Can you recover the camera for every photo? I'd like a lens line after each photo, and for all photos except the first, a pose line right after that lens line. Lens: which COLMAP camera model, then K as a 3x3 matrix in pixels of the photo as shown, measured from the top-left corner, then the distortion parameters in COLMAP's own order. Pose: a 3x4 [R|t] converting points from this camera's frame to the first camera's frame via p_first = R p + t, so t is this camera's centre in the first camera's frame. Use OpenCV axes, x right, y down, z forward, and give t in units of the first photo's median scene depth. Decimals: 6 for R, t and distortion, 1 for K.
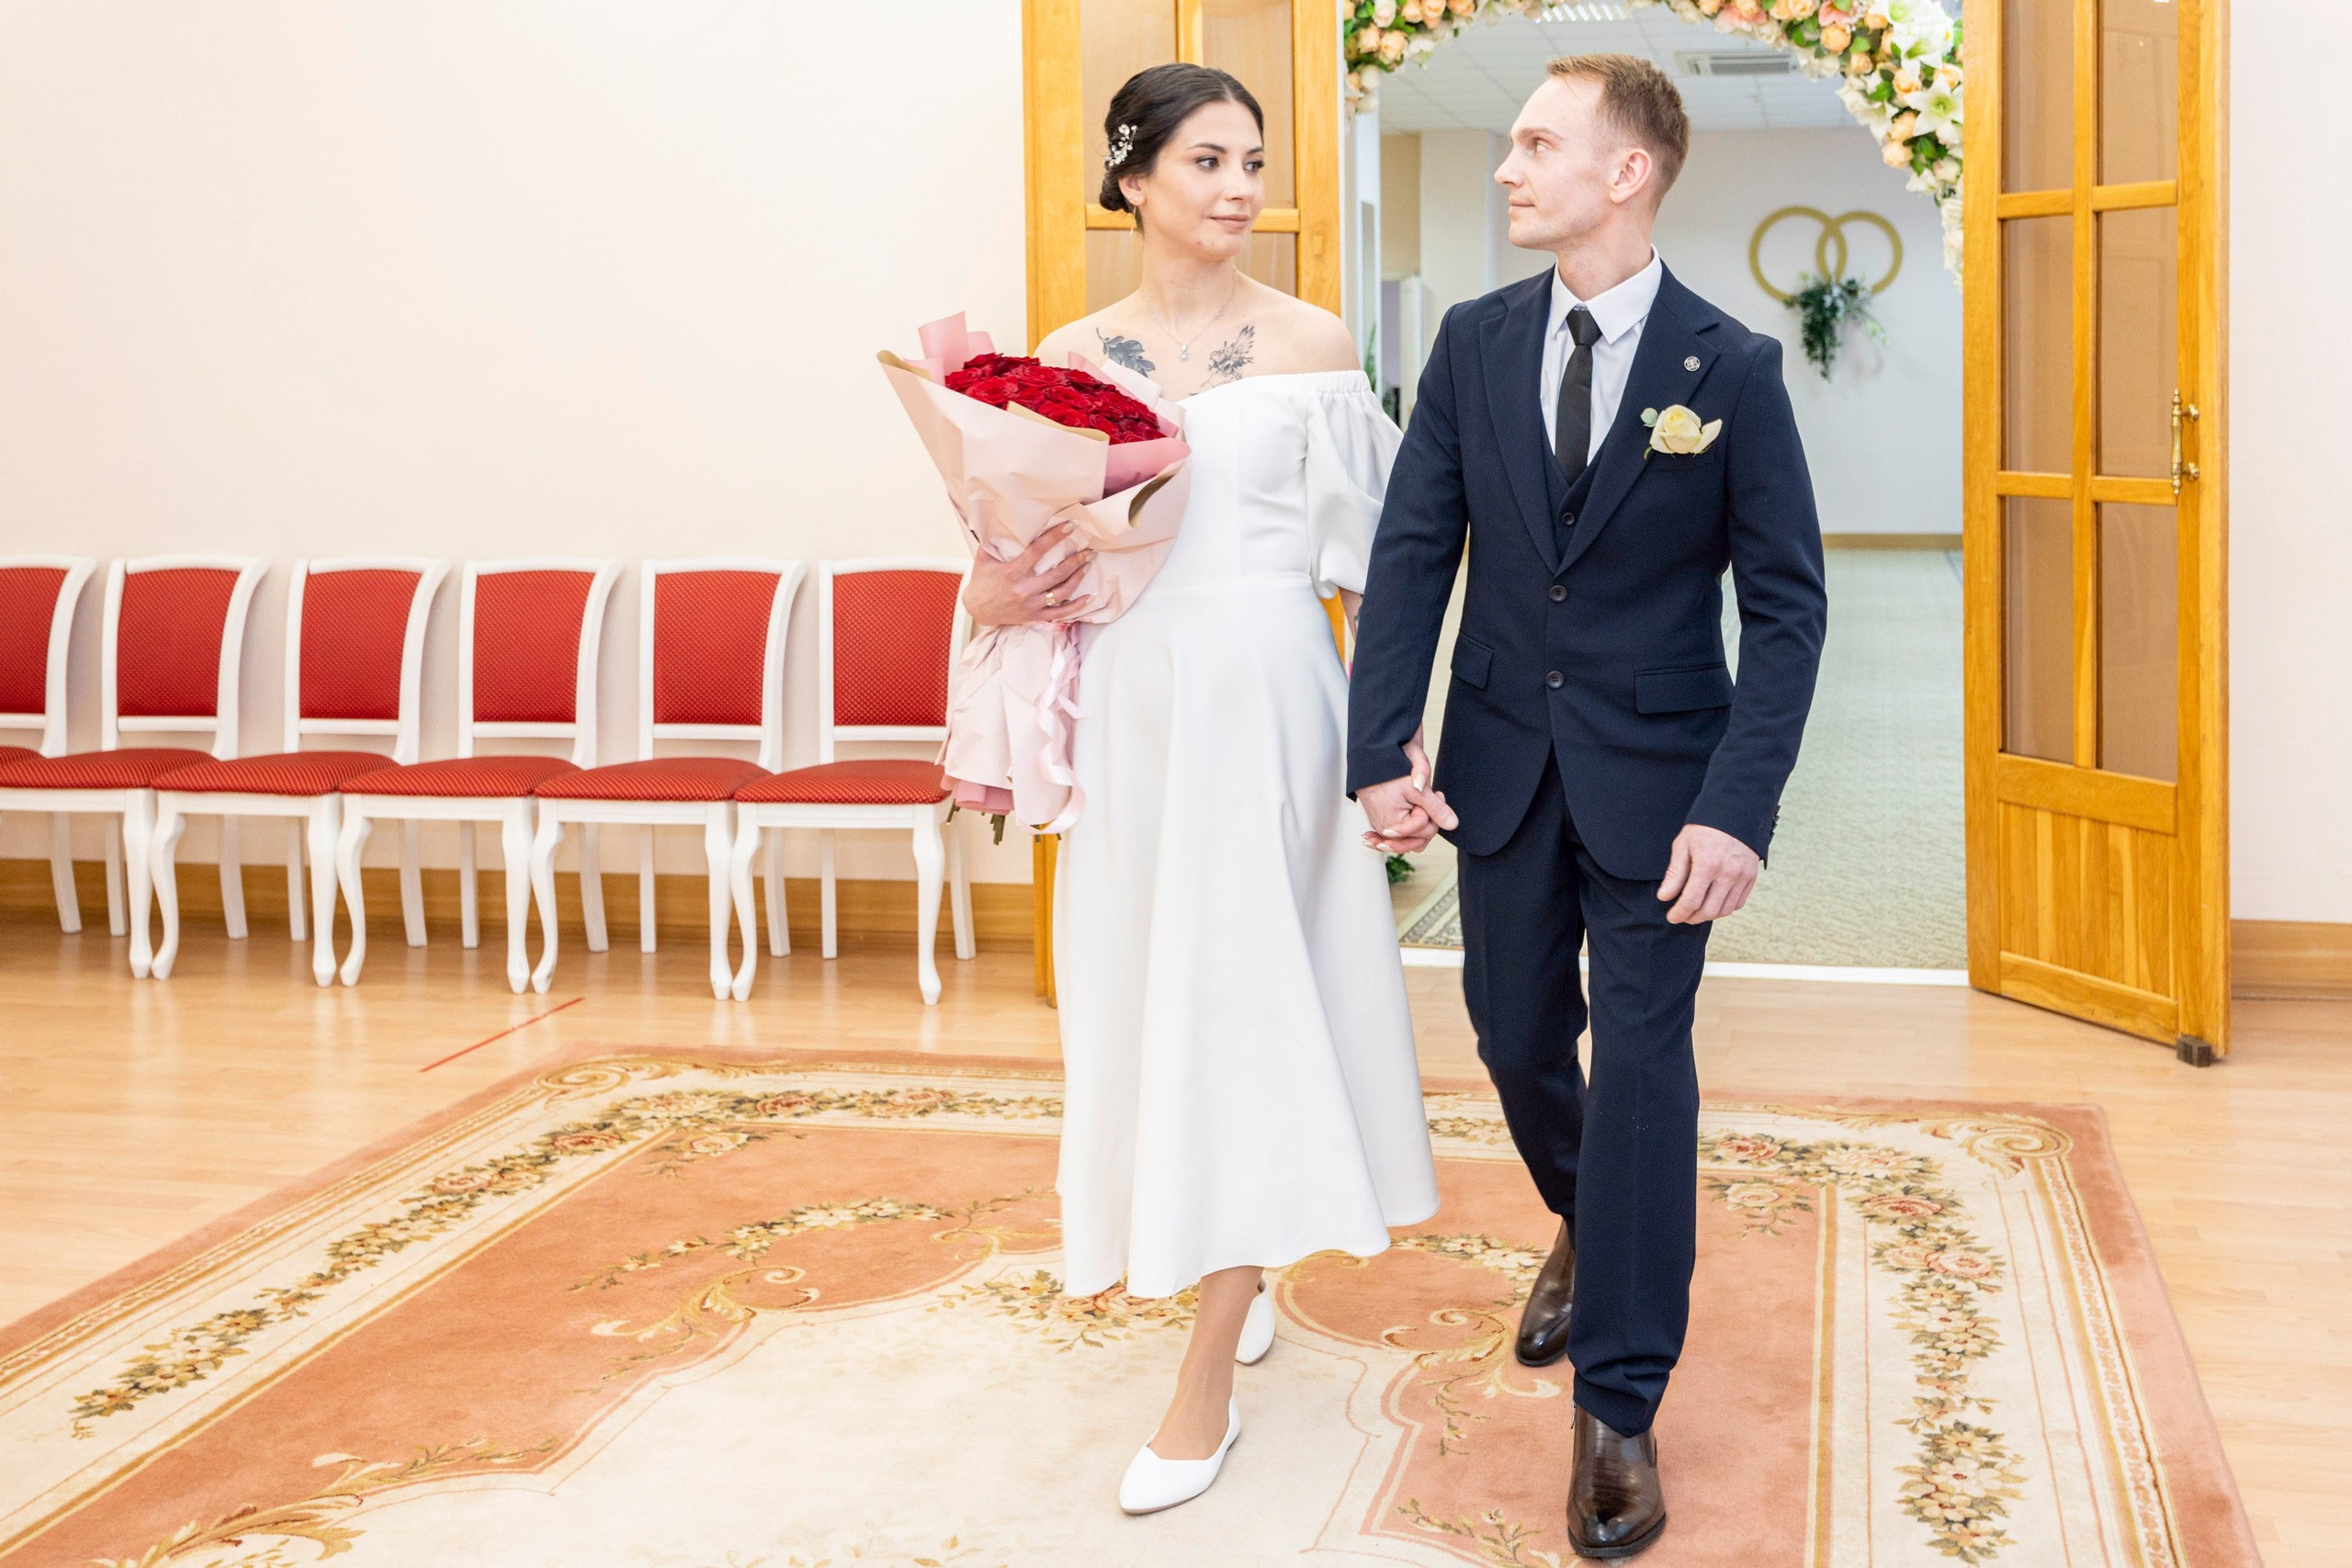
lens RADIAL K [[2398.2, 0, 1401.4], [0, 2398.2, 483.4], [0, 0, 1]] dist [0.000109, 0.000000]
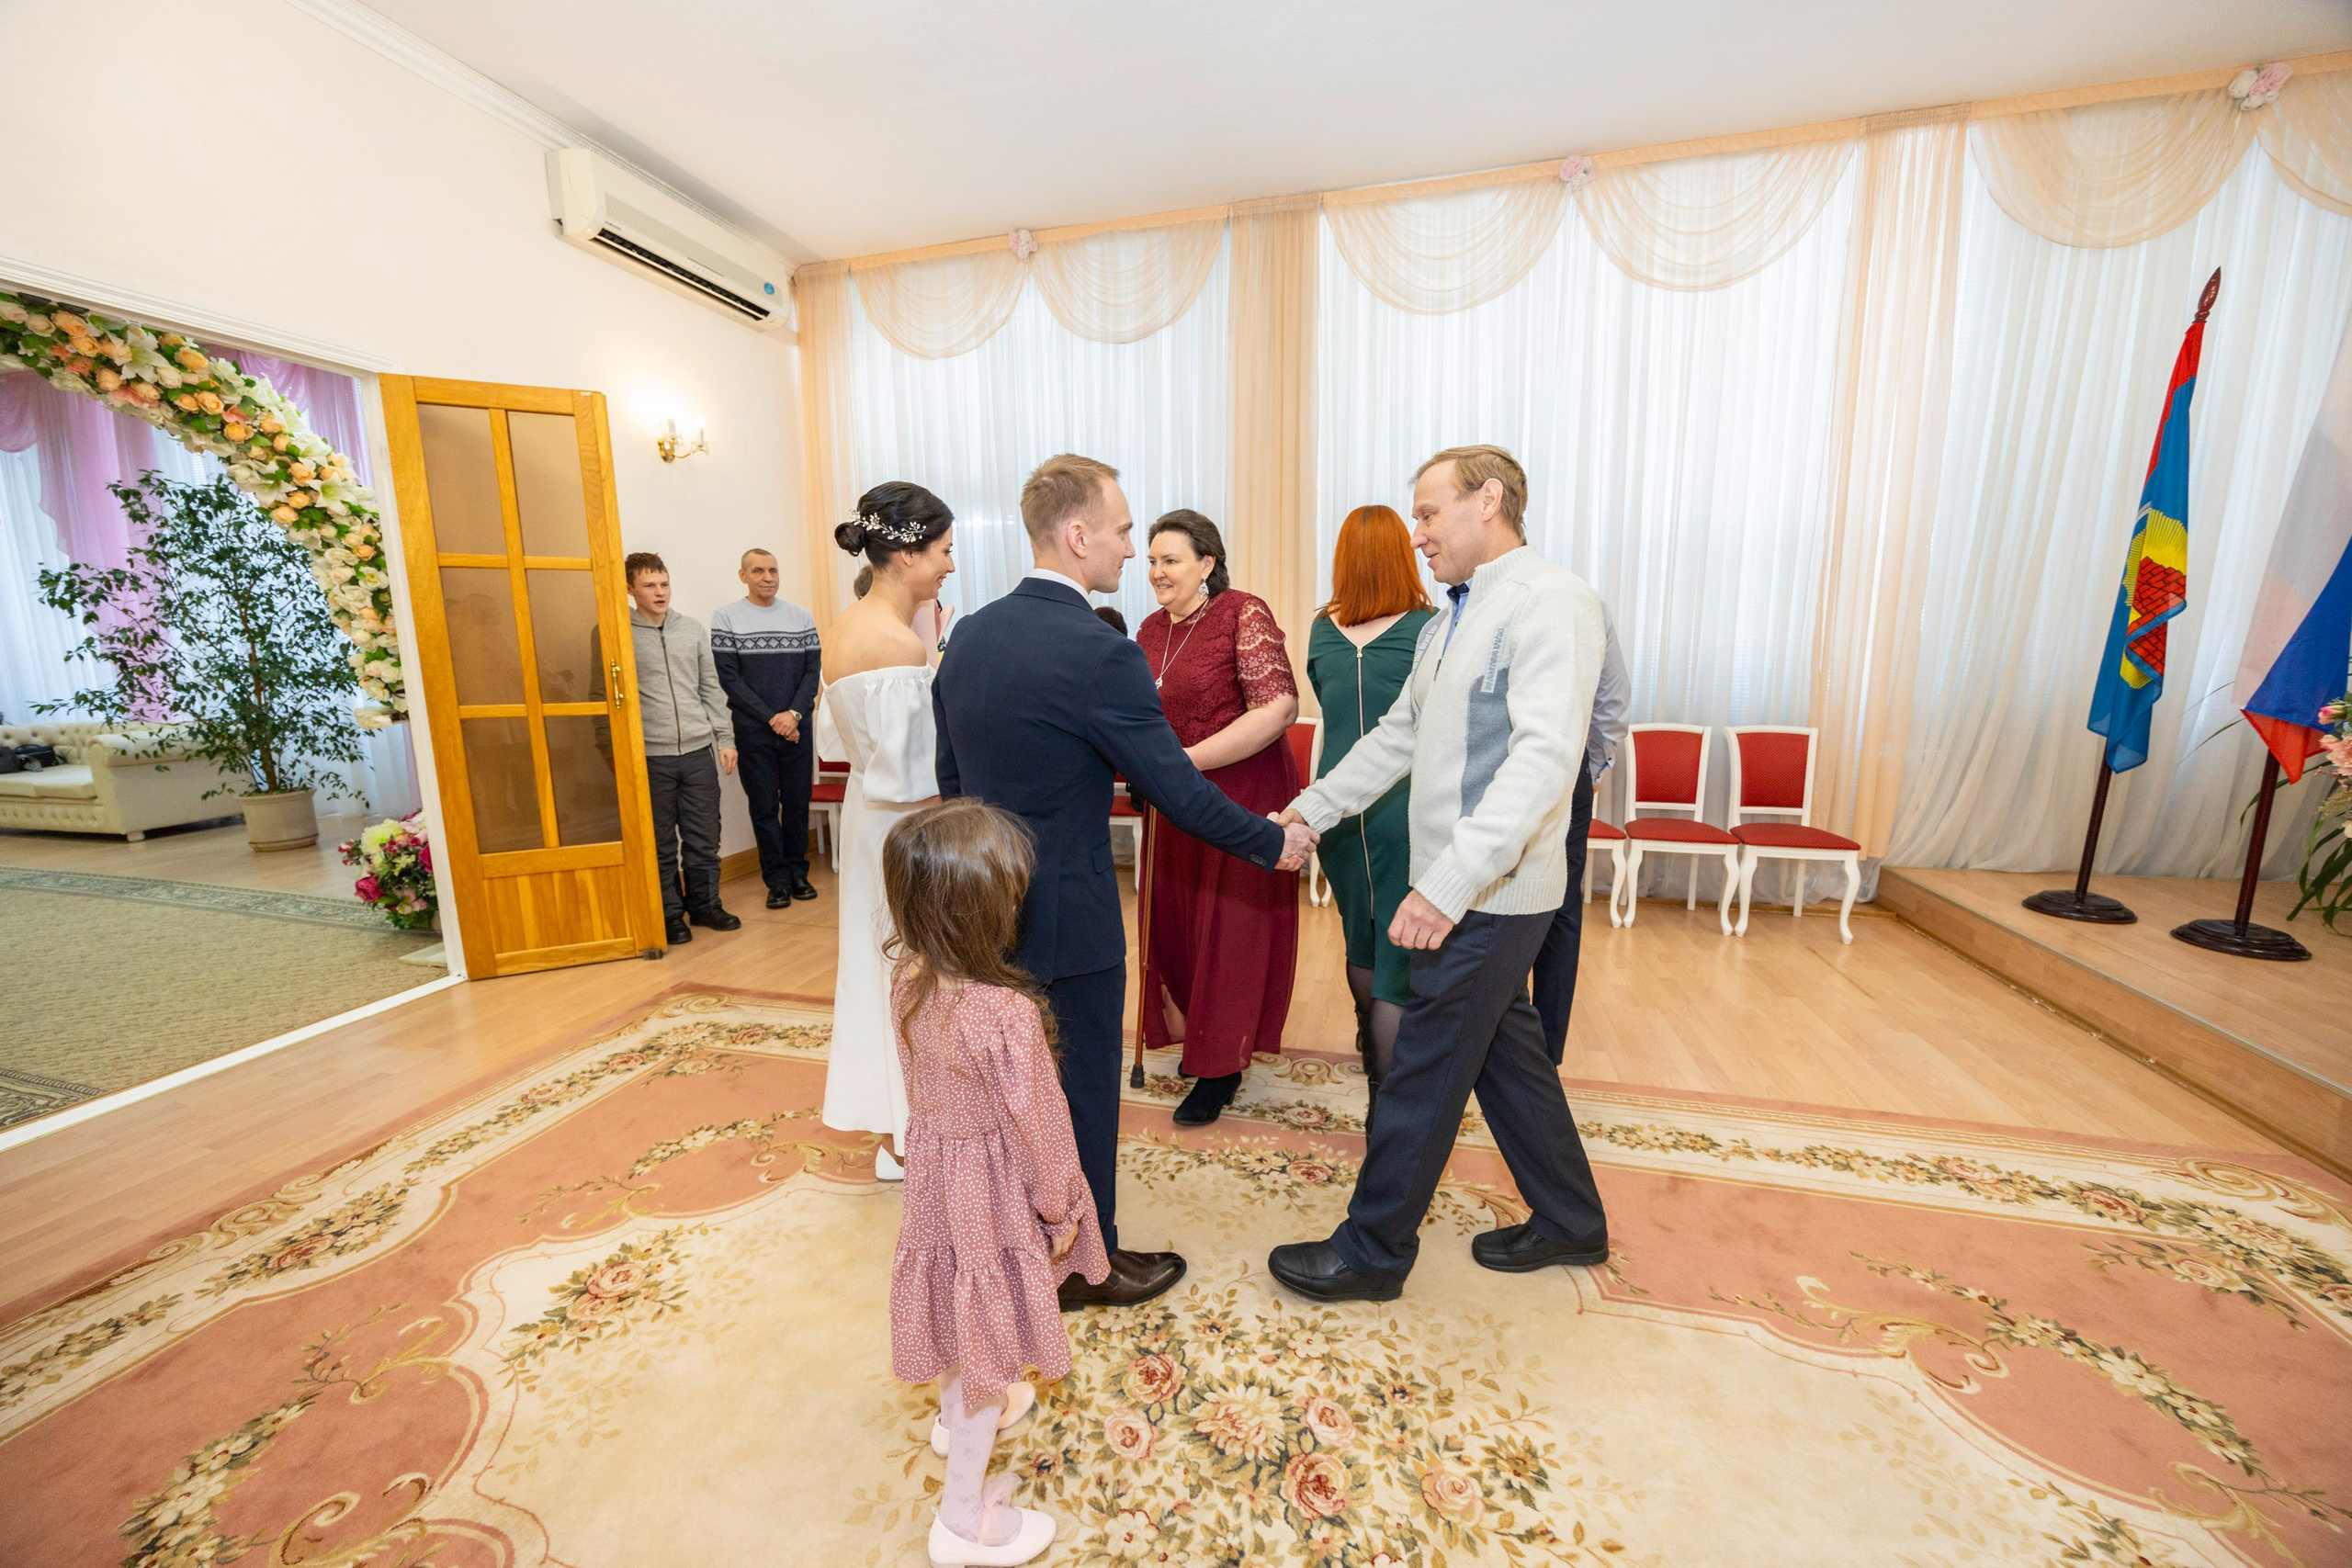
lens RADIAL K [[887.6, 0, 1170.7], [0, 887.6, 778.9], [0, 0, 1]] dist [-0.003306, -0.000352]
pose [[0.082436, -0.151781, 0.984970, -0.367333], [0.047269, 0.987818, 0.148263, -0.023349], [-0.995475, 0.034336, 0.088607, 0.373857]]
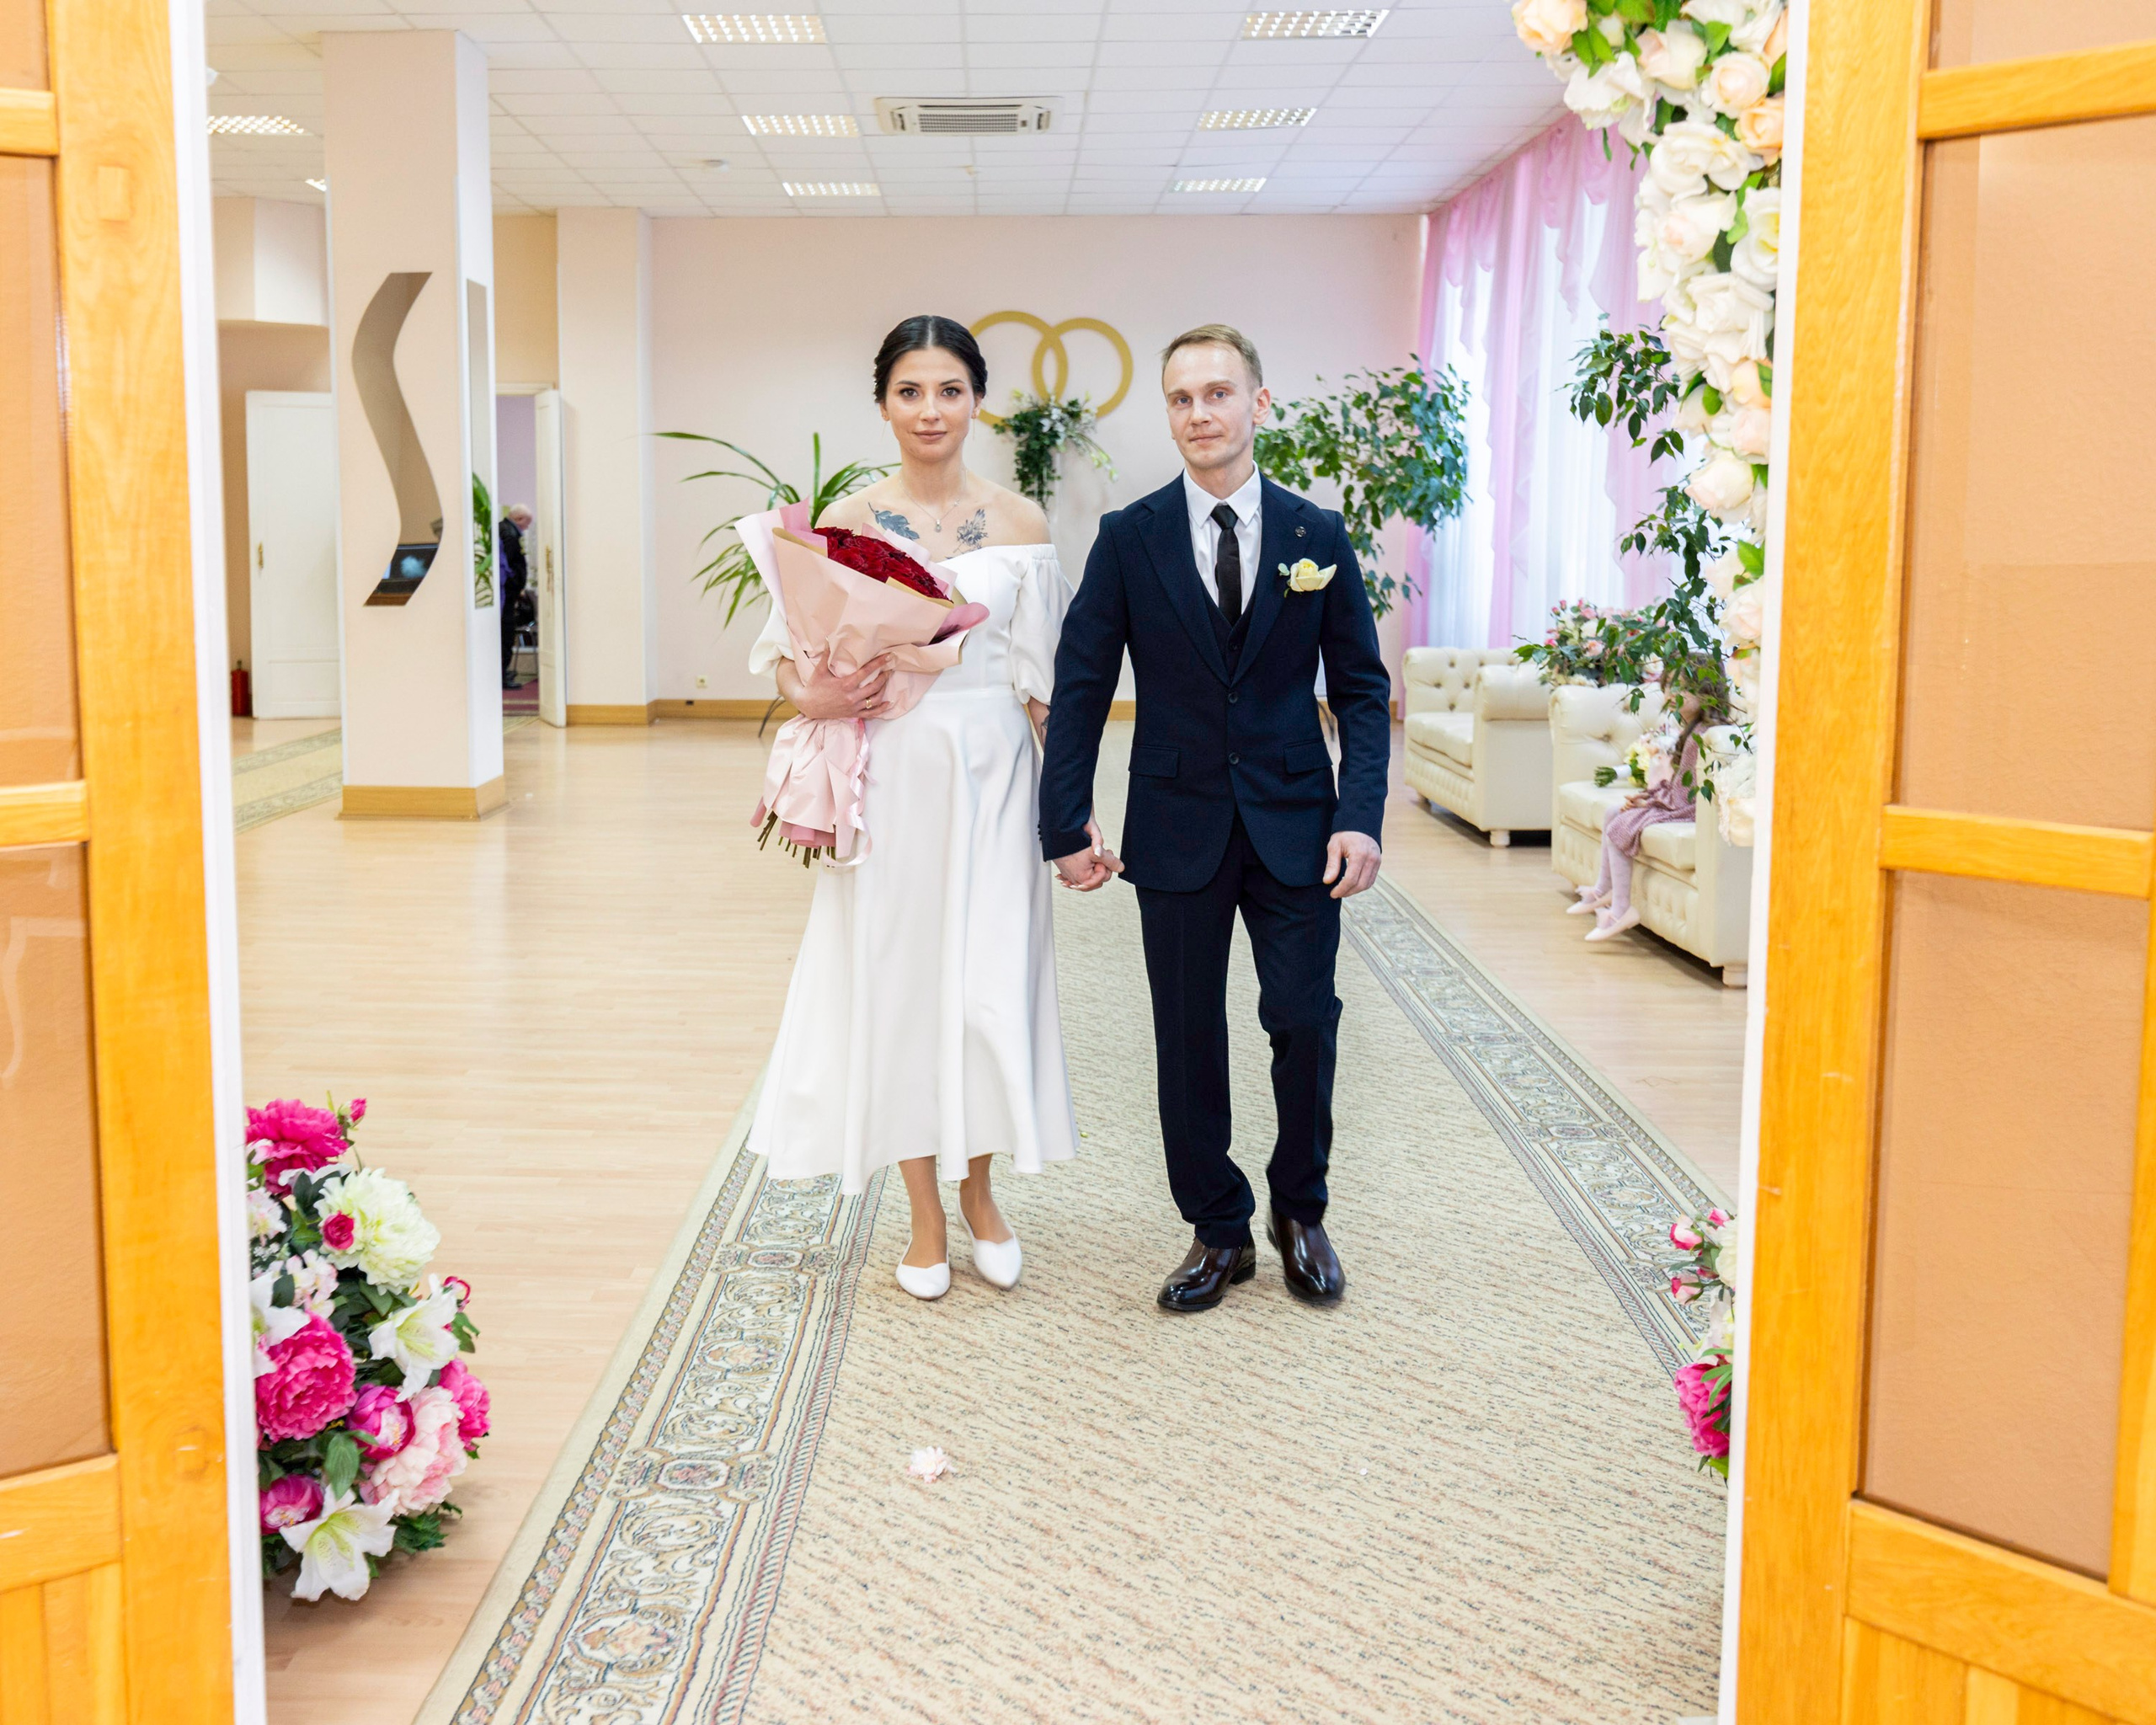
lens RADIAL K [[2443.8, 0, 875.3], [0, 2443.8, 847.2], [0, 0, 1]] dist [-0.001163, 0.000000]
pose [[0.991833, -0.009411, 0.127193, 0.034418], [-0.002425, 0.995702, 0.092583, -0.032586], [-0.127518, -0.092136, 0.987548, 0.596863]]
